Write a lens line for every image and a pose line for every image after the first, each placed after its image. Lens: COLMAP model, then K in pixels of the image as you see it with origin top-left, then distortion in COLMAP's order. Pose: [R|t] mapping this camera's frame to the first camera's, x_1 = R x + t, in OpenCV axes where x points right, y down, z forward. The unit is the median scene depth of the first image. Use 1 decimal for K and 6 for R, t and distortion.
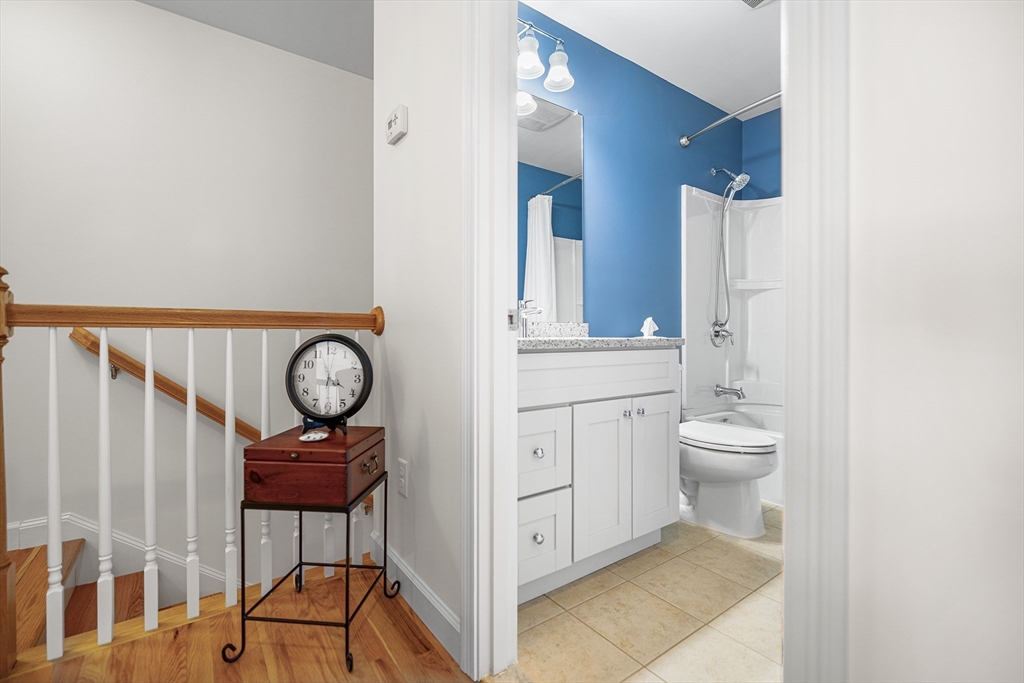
lens RADIAL K [[459.0, 0, 516.1], [0, 459.0, 344.3], [0, 0, 1]] dist [0.002570, 0.000310]
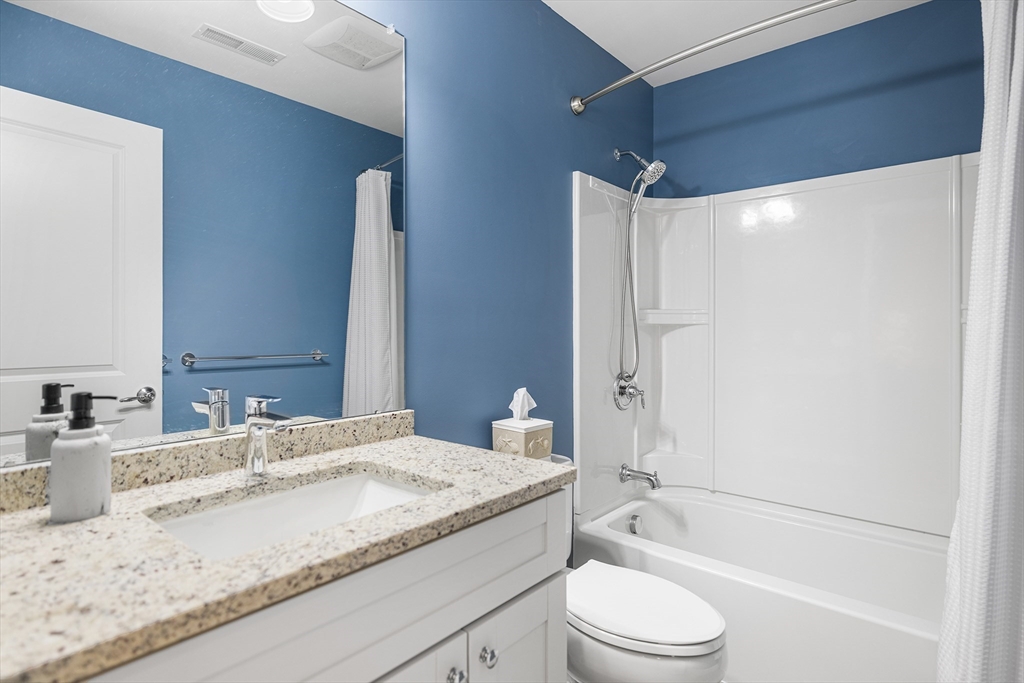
lens RADIAL K [[511.3, 0, 513.7], [0, 511.3, 337.0], [0, 0, 1]] dist [-0.003946, -0.000256]
pose [[0.974968, -0.003315, 0.222321, 0.108710], [0.001930, 0.999977, 0.006450, -0.108563], [-0.222337, -0.005859, 0.974952, 0.289175]]
